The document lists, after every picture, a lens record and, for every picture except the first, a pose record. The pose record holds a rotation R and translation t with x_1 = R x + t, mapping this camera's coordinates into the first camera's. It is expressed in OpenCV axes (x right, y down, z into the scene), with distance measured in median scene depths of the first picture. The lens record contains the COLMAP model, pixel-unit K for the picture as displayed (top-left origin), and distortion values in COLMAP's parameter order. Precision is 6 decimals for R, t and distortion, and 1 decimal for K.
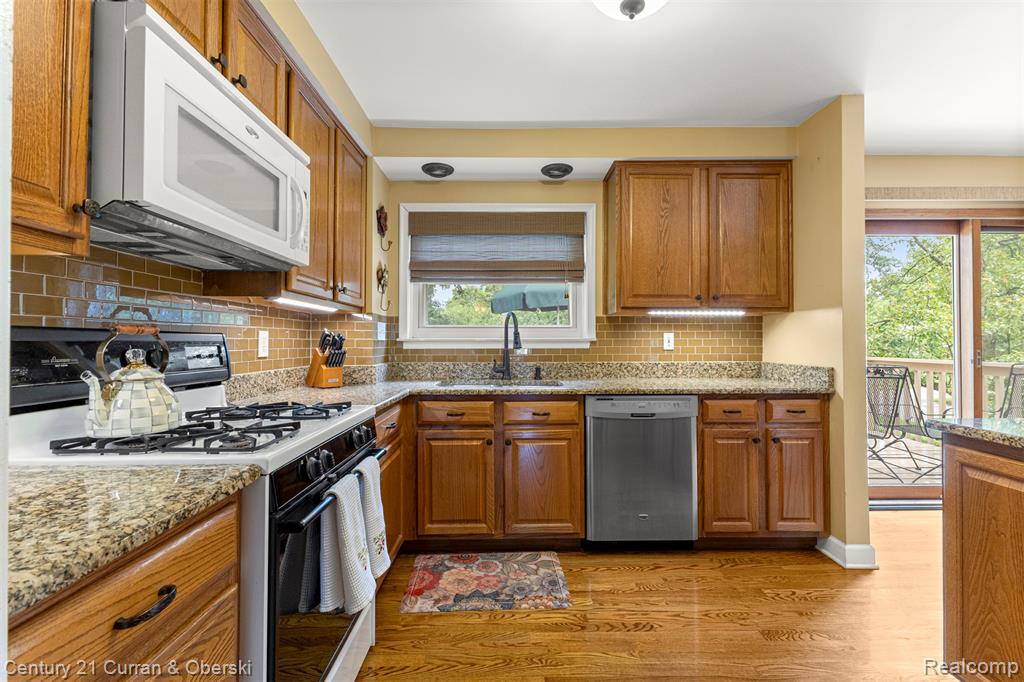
lens RADIAL K [[442.9, 0, 512.0], [0, 442.9, 341.0], [0, 0, 1]] dist [0.002098, 0.000098]
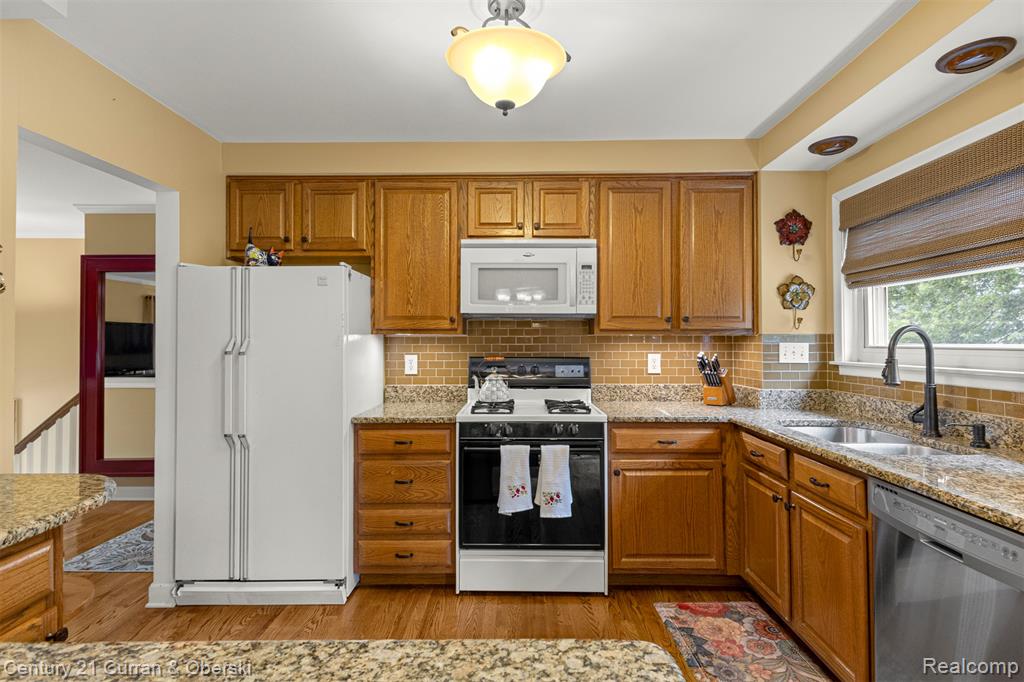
lens RADIAL K [[506.1, 0, 512.0], [0, 506.1, 341.0], [0, 0, 1]] dist [-0.002343, -0.000586]
pose [[-0.060310, -0.002649, -0.998176, 0.899578], [0.002463, 0.999993, -0.002802, -0.052670], [0.998177, -0.002628, -0.060303, 0.597519]]
